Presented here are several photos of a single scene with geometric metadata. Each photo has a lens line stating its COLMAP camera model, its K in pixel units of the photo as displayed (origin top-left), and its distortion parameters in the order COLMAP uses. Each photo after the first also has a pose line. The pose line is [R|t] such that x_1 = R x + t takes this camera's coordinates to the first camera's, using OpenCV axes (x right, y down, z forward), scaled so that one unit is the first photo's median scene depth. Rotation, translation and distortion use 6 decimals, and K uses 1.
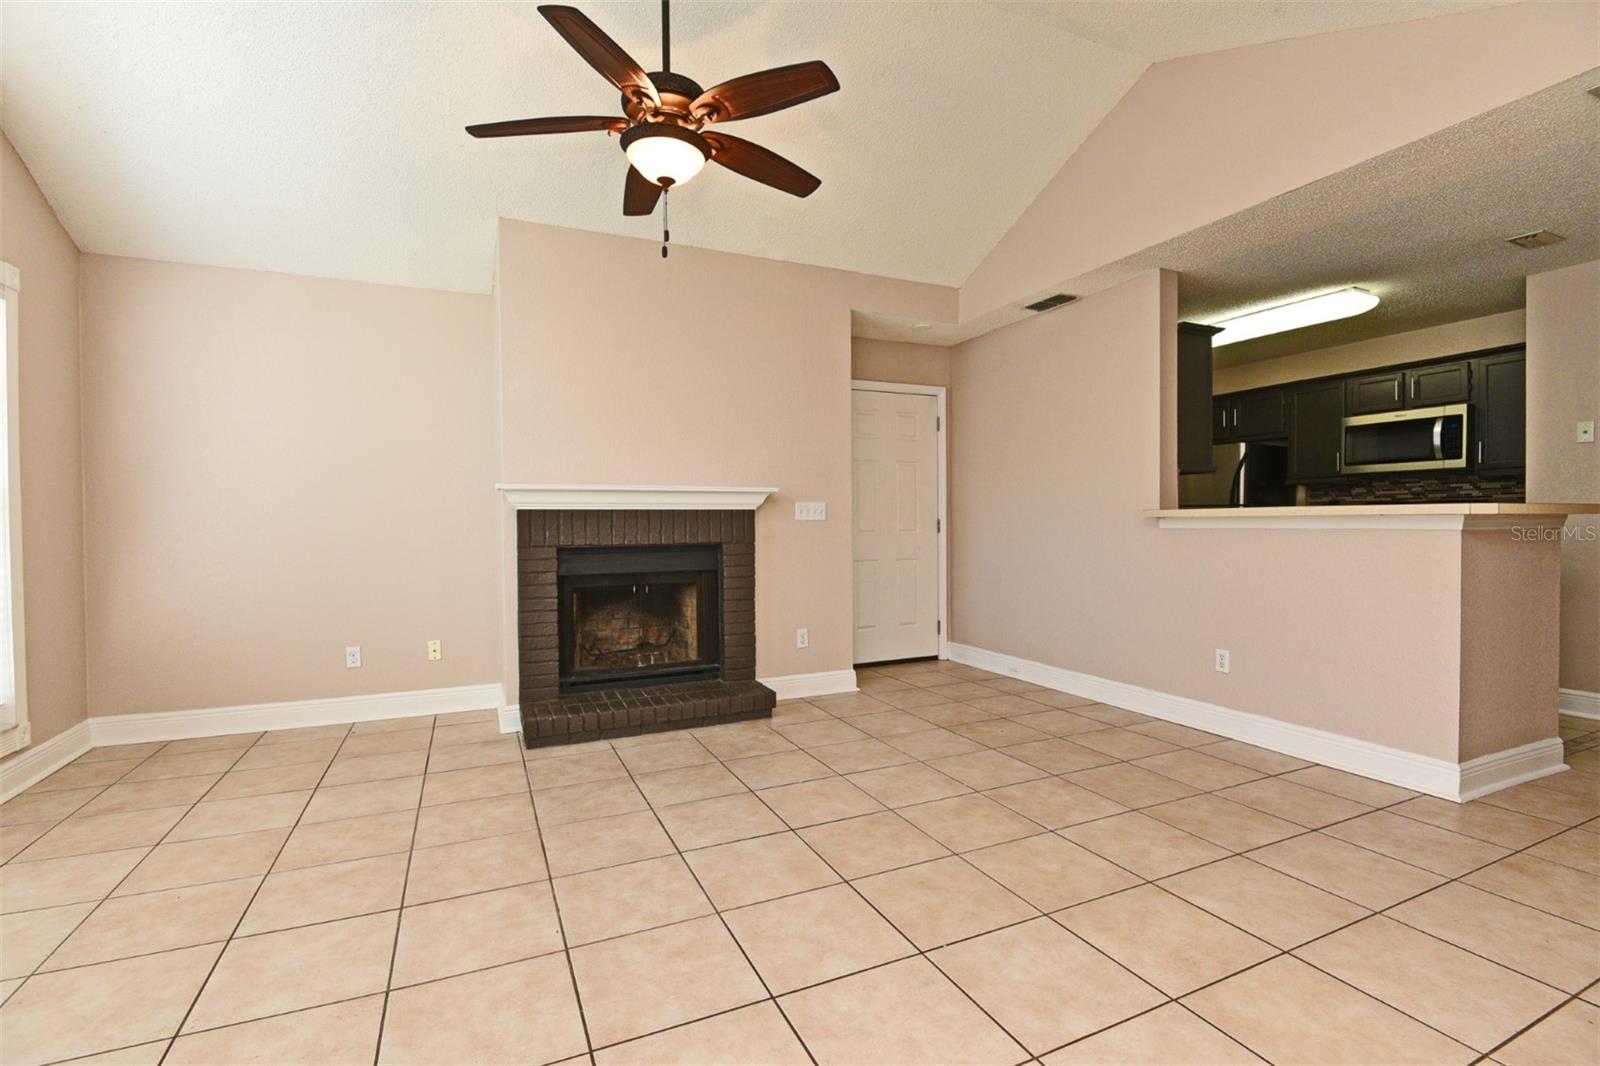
lens RADIAL K [[725.2, 0, 798.7], [0, 725.2, 532.5], [0, 0, 1]] dist [-0.008435, -0.006359]
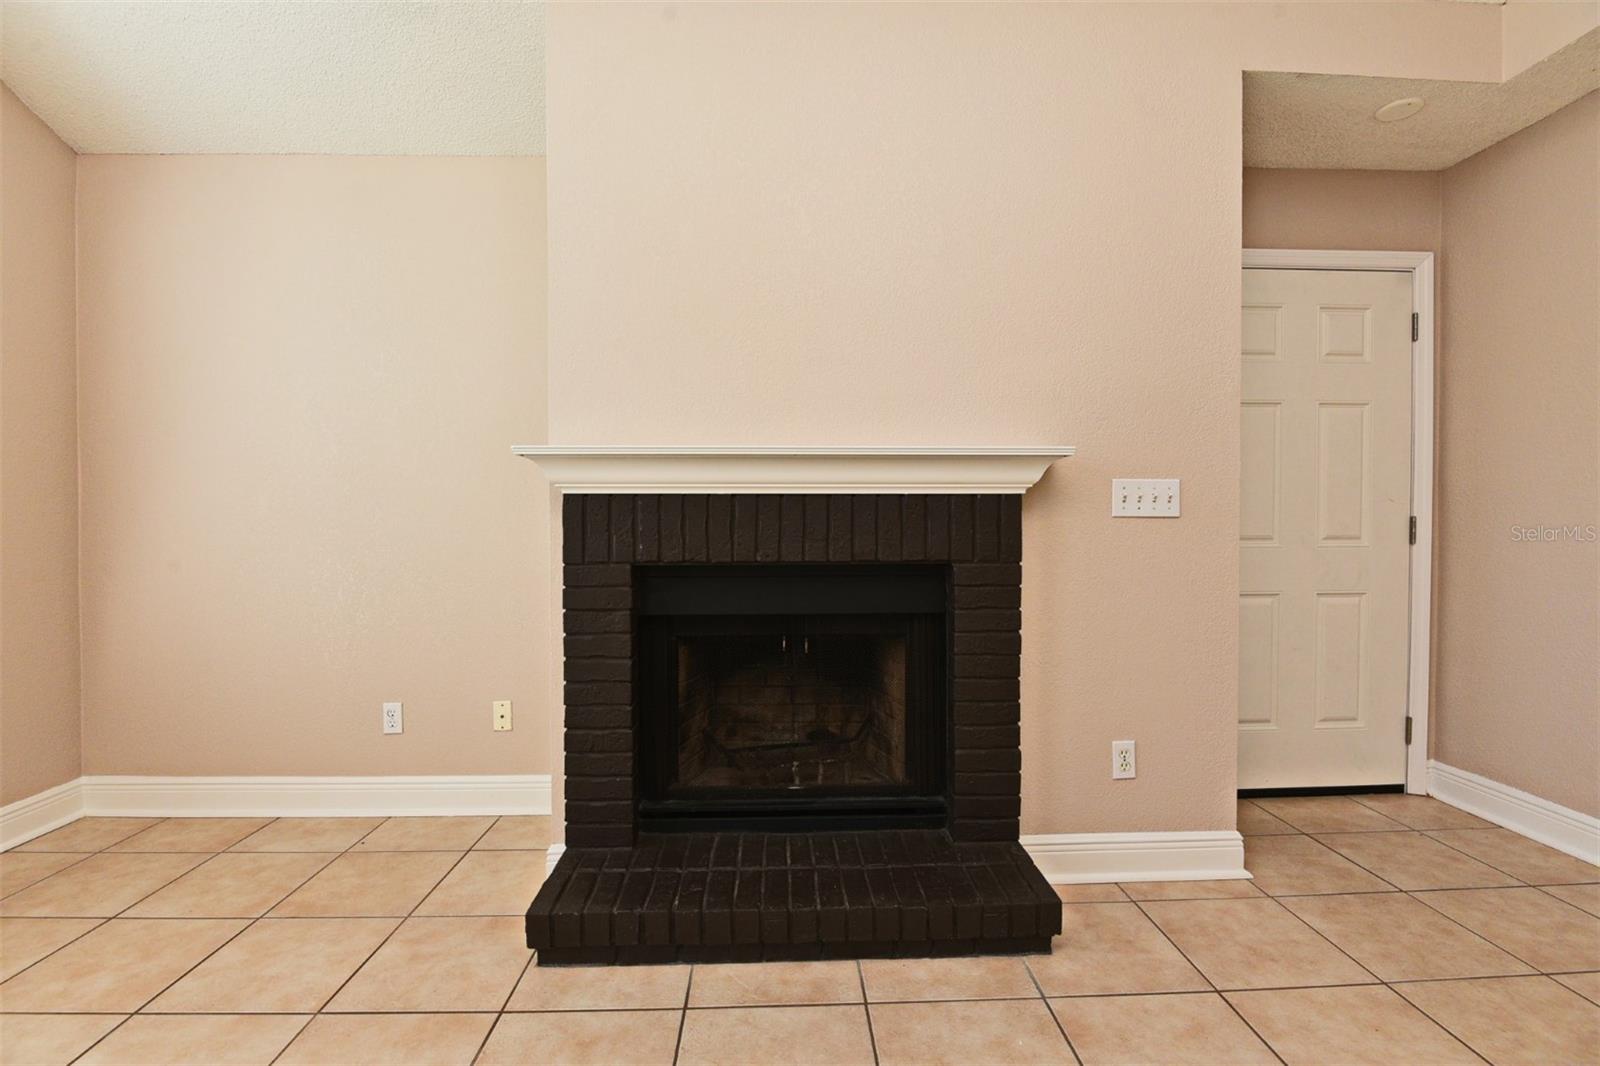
lens RADIAL K [[725.2, 0, 831.6], [0, 725.2, 536.3], [0, 0, 1]] dist [-0.008435, -0.006359]
pose [[0.927757, 0.015935, -0.372844, 0.003322], [-0.012123, 0.999848, 0.012566, -0.008809], [0.372987, -0.007139, 0.927809, 0.565362]]
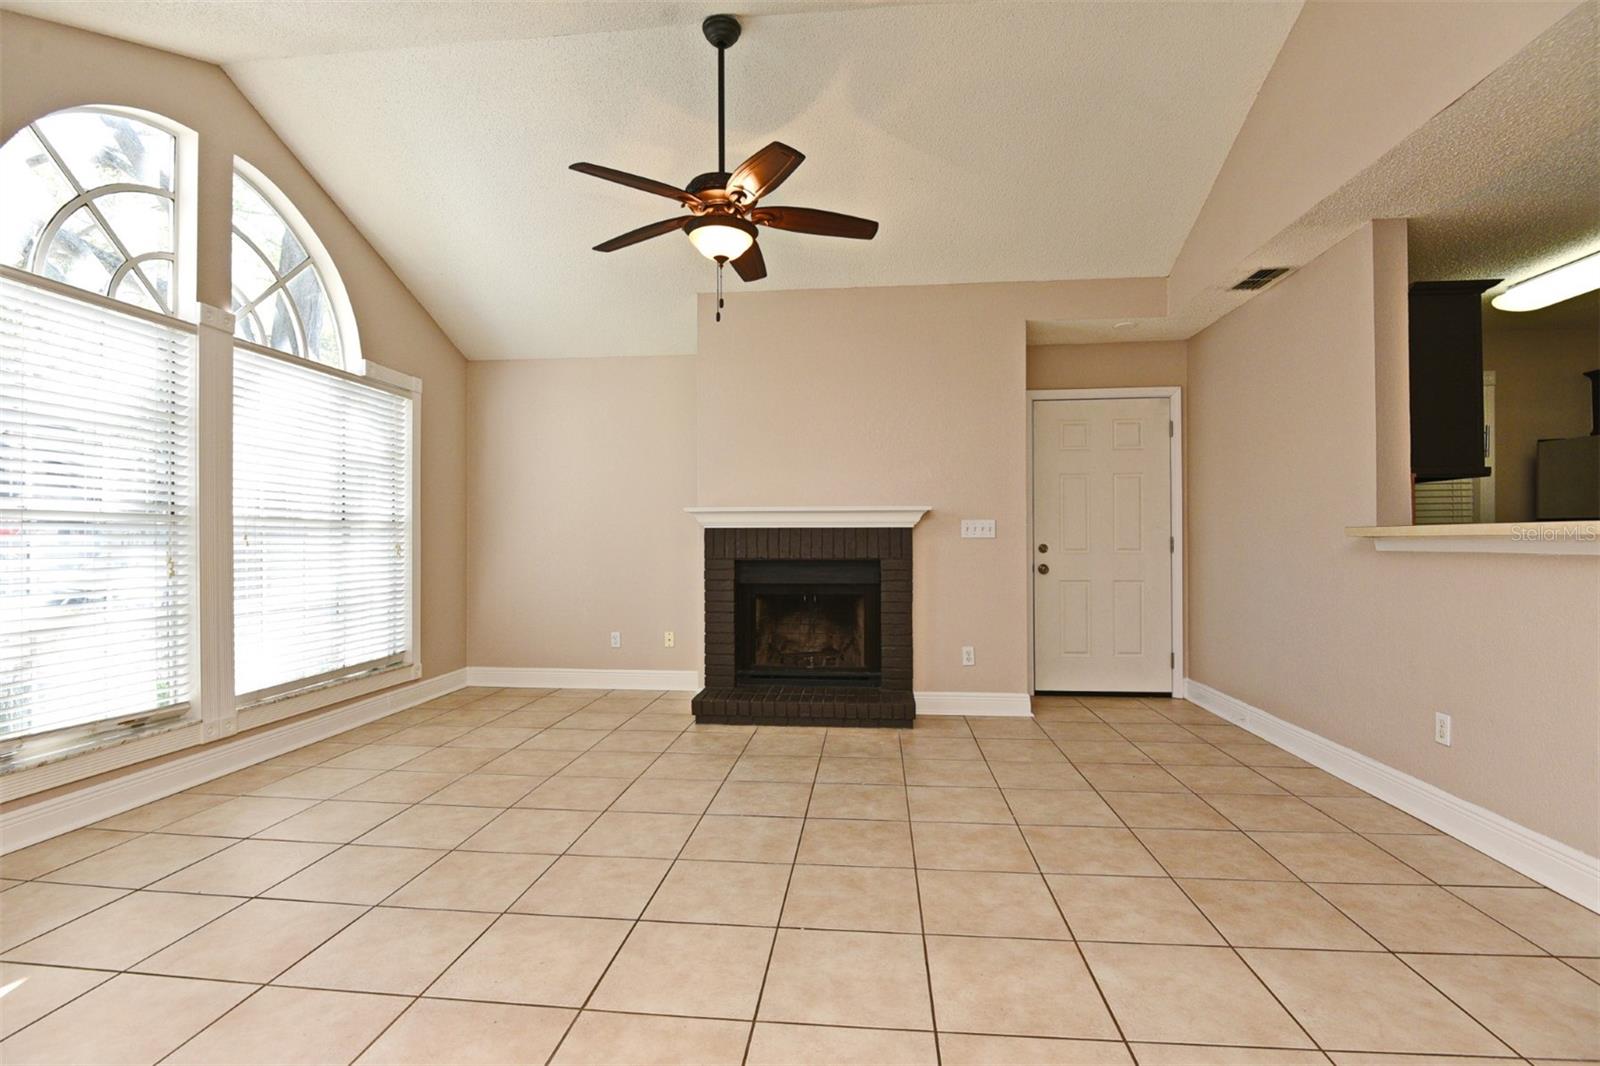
lens RADIAL K [[725.2, 0, 794.8], [0, 725.2, 532.6], [0, 0, 1]] dist [-0.008435, -0.006359]
pose [[0.863222, 0.000996, -0.504823, 0.360685], [-0.011645, 0.999771, -0.017940, -0.004054], [0.504690, 0.021365, 0.863036, 0.017005]]
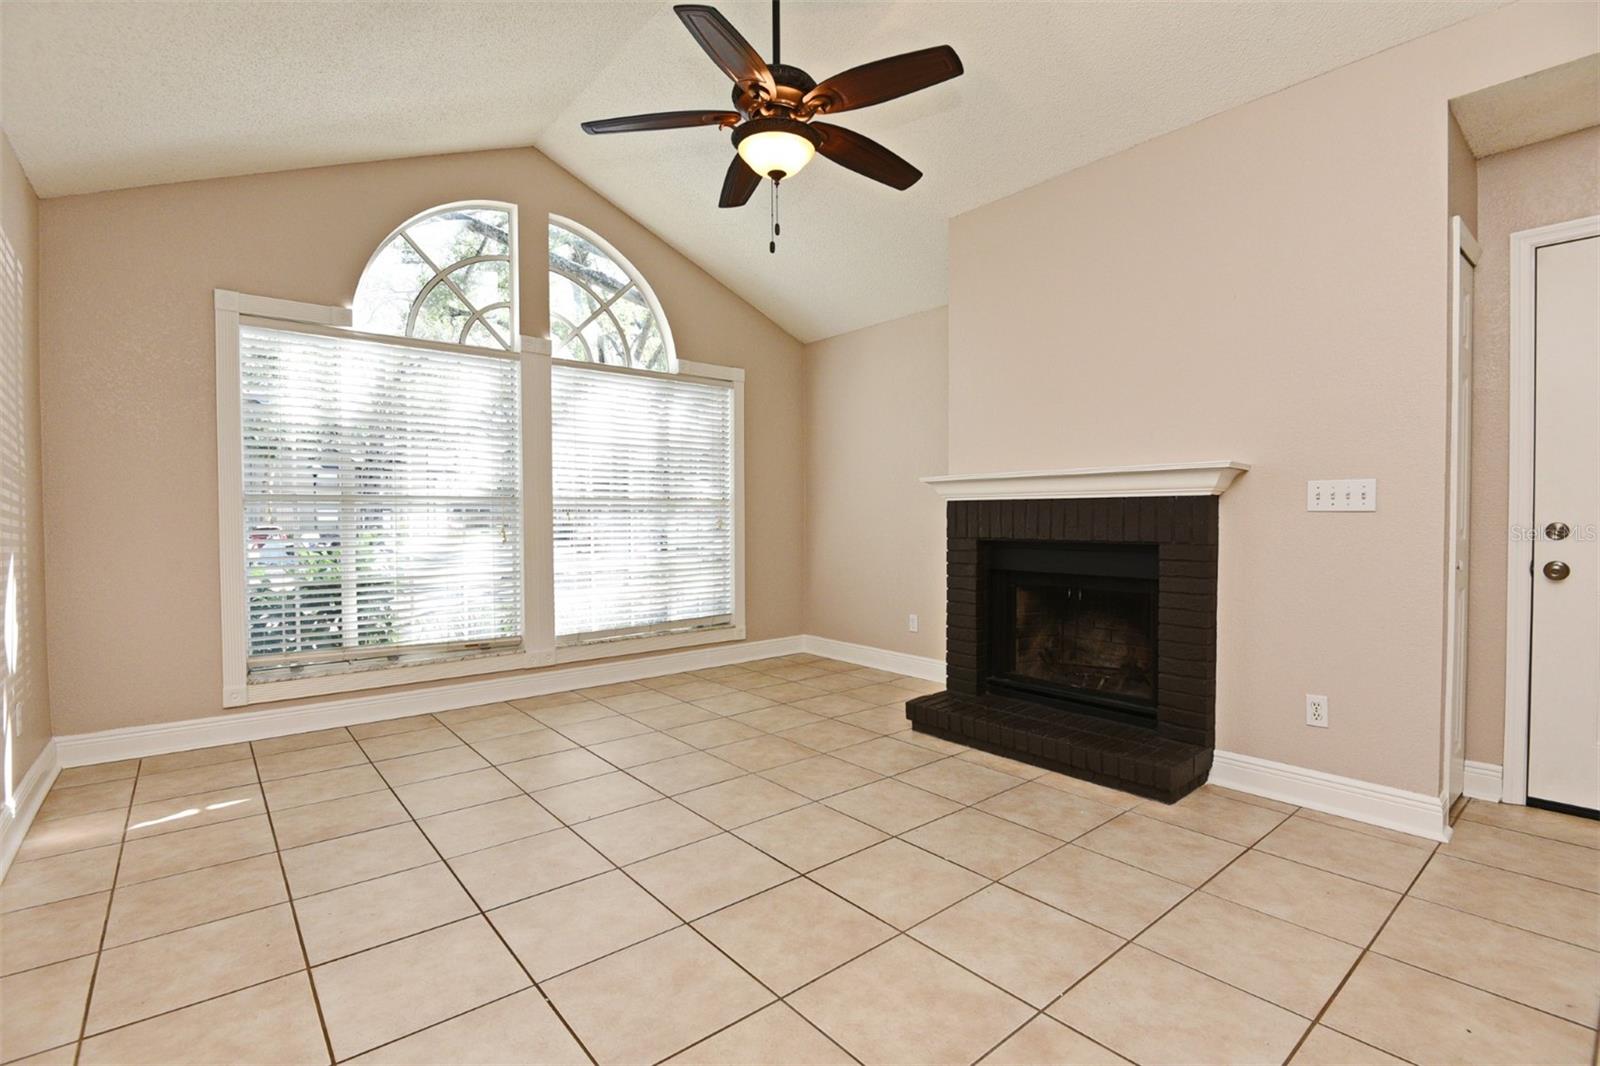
lens RADIAL K [[725.2, 0, 800.0], [0, 725.2, 533.1], [0, 0, 1]] dist [-0.008435, -0.006359]
pose [[0.269801, 0.030155, -0.962444, 0.540979], [-0.011875, 0.999538, 0.027989, -0.012341], [0.962843, 0.003877, 0.270034, 0.515596]]
